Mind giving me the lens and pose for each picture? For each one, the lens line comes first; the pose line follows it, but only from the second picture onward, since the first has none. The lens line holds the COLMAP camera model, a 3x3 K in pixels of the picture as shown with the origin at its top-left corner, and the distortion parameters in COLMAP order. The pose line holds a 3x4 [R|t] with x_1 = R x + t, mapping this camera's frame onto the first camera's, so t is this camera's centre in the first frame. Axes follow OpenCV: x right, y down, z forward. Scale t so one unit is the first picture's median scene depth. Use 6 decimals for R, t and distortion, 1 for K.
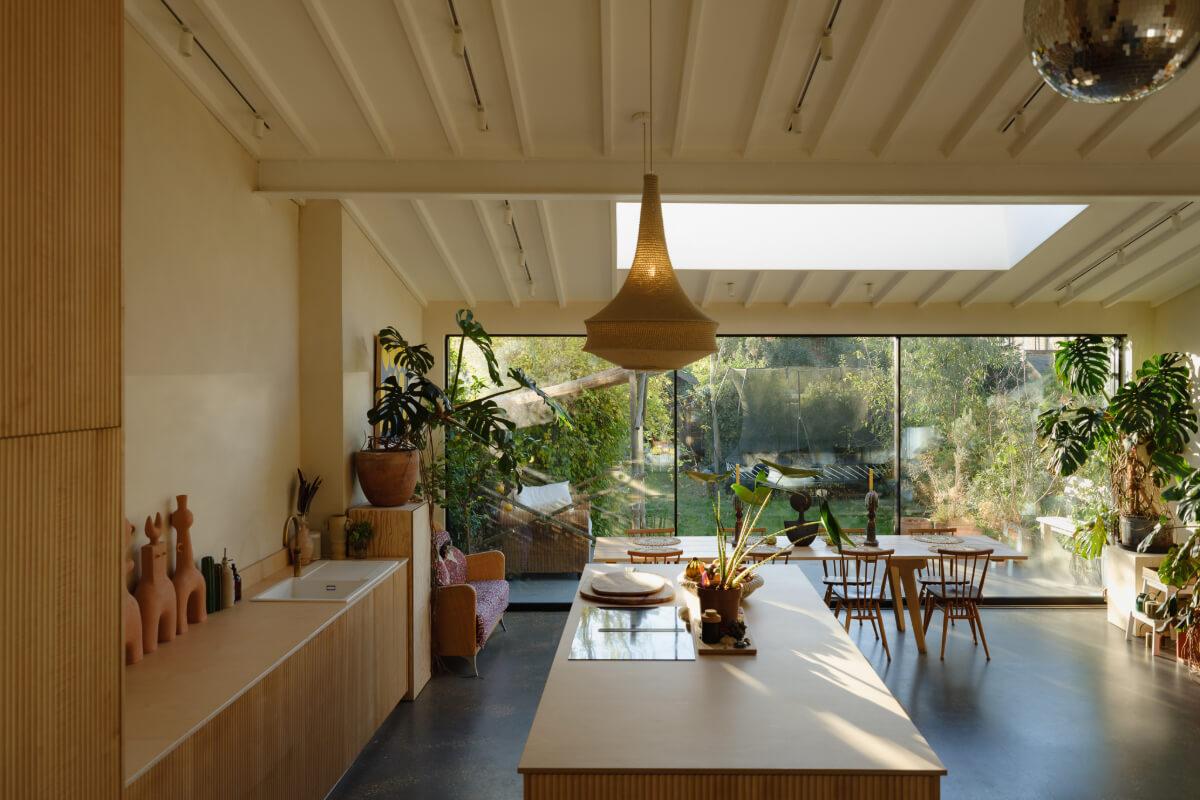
lens RADIAL K [[992.2, 0, 623.4], [0, 992.2, 354.5], [0, 0, 1]] dist [-0.005439, 0.013587]
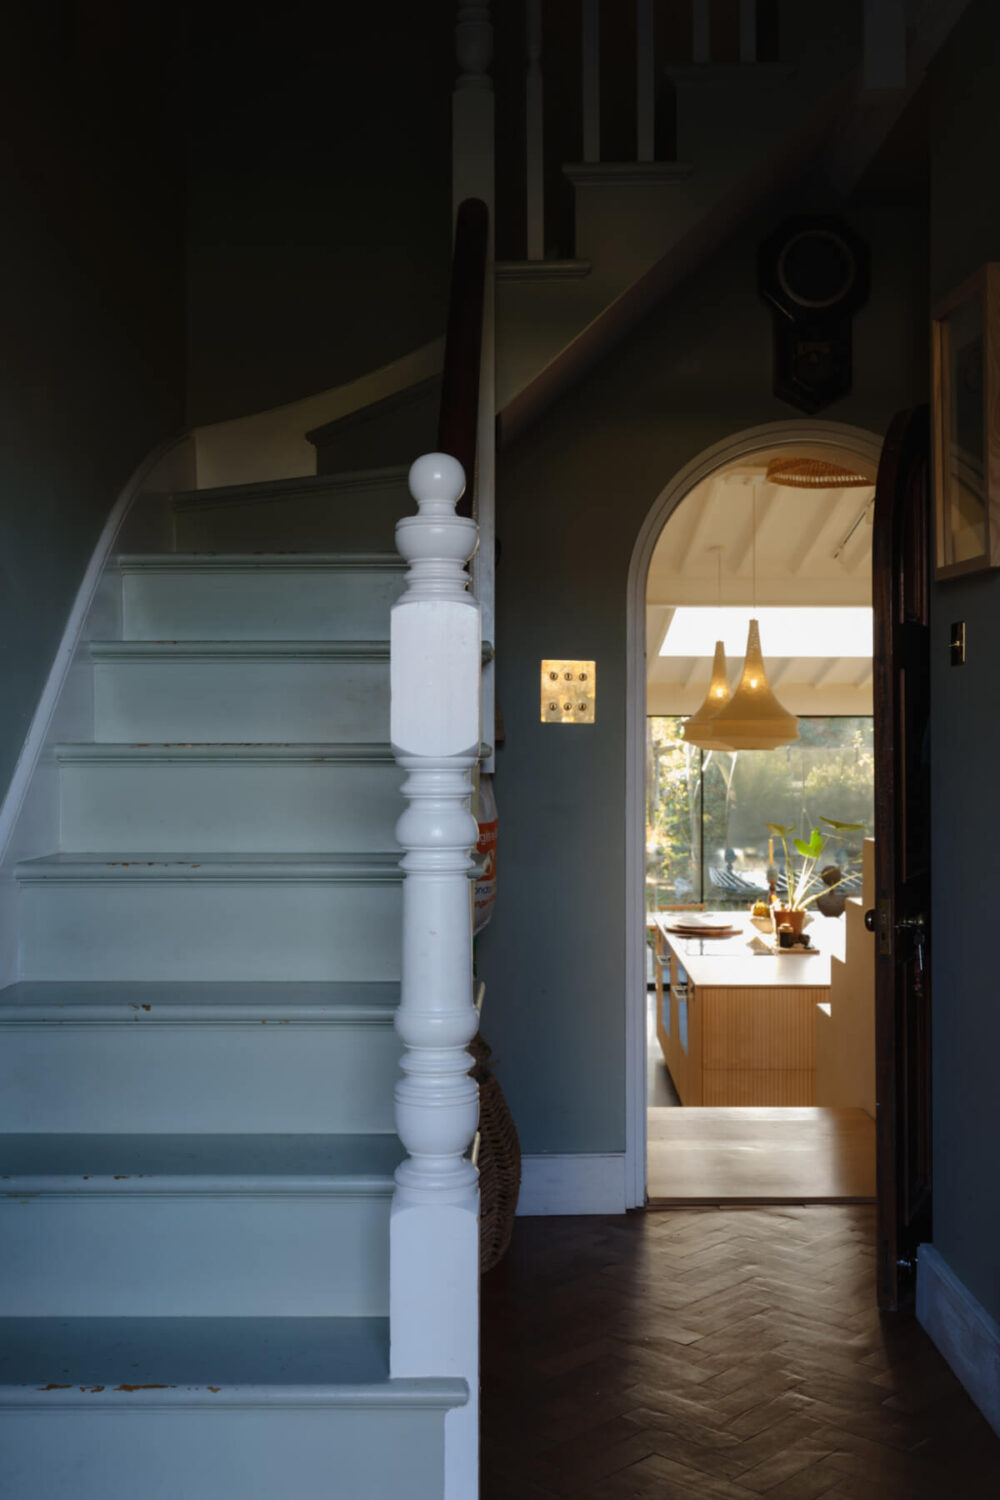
lens RADIAL K [[1551.9, 0, 496.7], [0, 1551.9, 780.1], [0, 0, 1]] dist [0.013312, 0.012117]
pose [[0.999971, -0.007510, -0.001464, -0.194966], [0.007553, 0.999452, 0.032240, -0.008943], [0.001222, -0.032250, 0.999479, -0.728565]]
